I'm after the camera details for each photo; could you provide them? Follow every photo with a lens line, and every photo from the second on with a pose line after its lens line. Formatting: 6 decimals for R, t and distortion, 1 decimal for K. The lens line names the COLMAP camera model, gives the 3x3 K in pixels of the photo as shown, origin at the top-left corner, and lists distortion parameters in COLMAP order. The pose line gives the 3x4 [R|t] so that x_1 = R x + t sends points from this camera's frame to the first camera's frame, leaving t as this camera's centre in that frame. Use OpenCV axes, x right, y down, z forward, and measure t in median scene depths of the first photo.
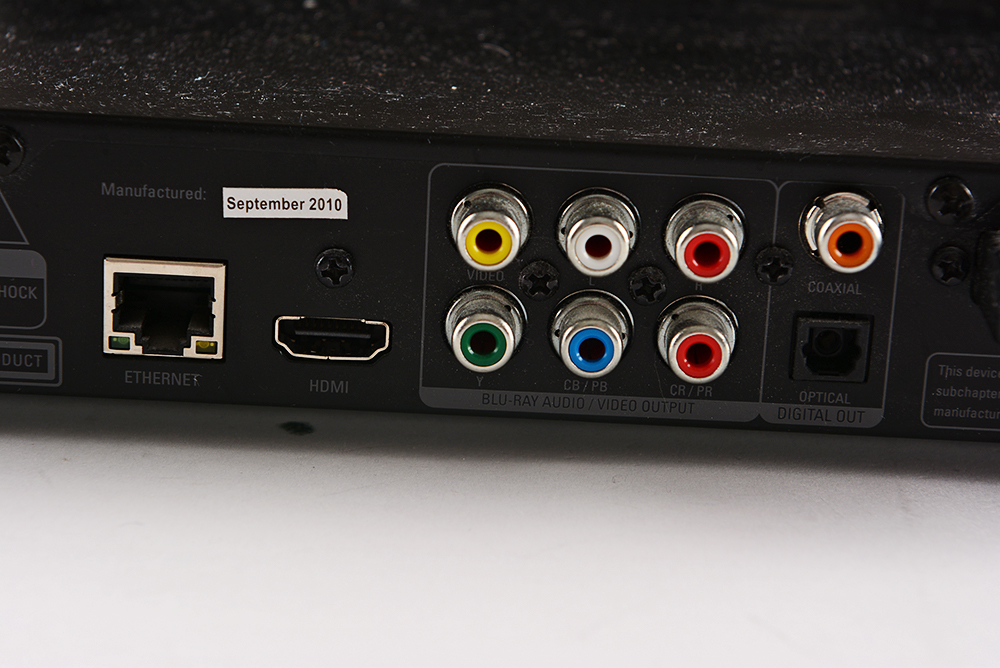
lens RADIAL K [[2052.2, 0, 500.0], [0, 2052.2, 334.0], [0, 0, 1]] dist [0.052133, -0.011347]
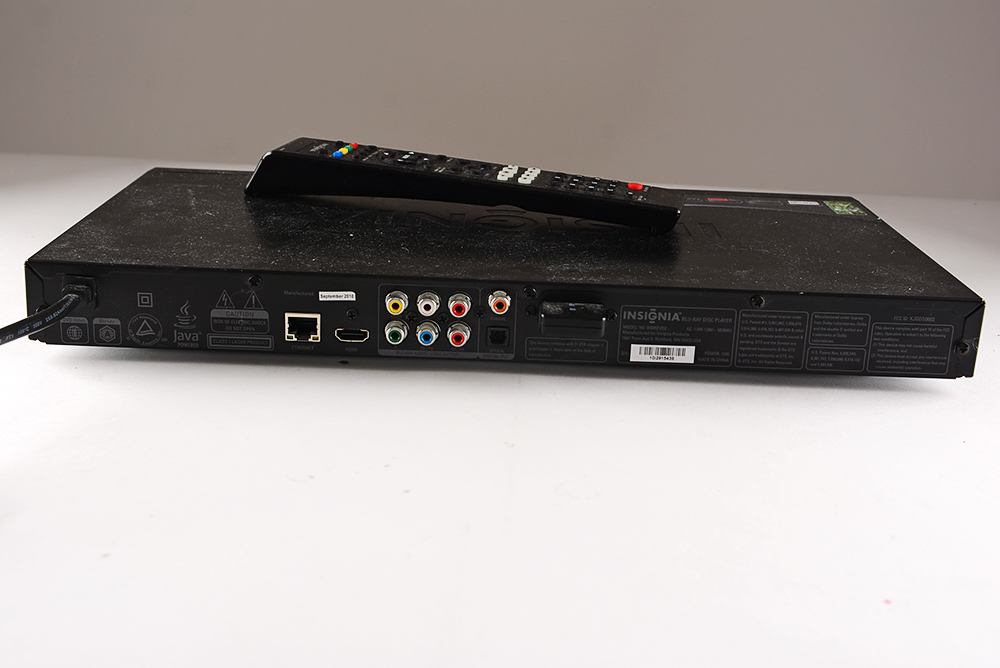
lens RADIAL K [[910.5, 0, 500.0], [0, 910.5, 334.0], [0, 0, 1]] dist [0.000378, 0.000166]
pose [[0.999904, -0.012134, -0.006660, 0.174861], [0.012005, 0.999748, -0.018954, 0.031745], [0.006889, 0.018872, 0.999798, -0.514809]]
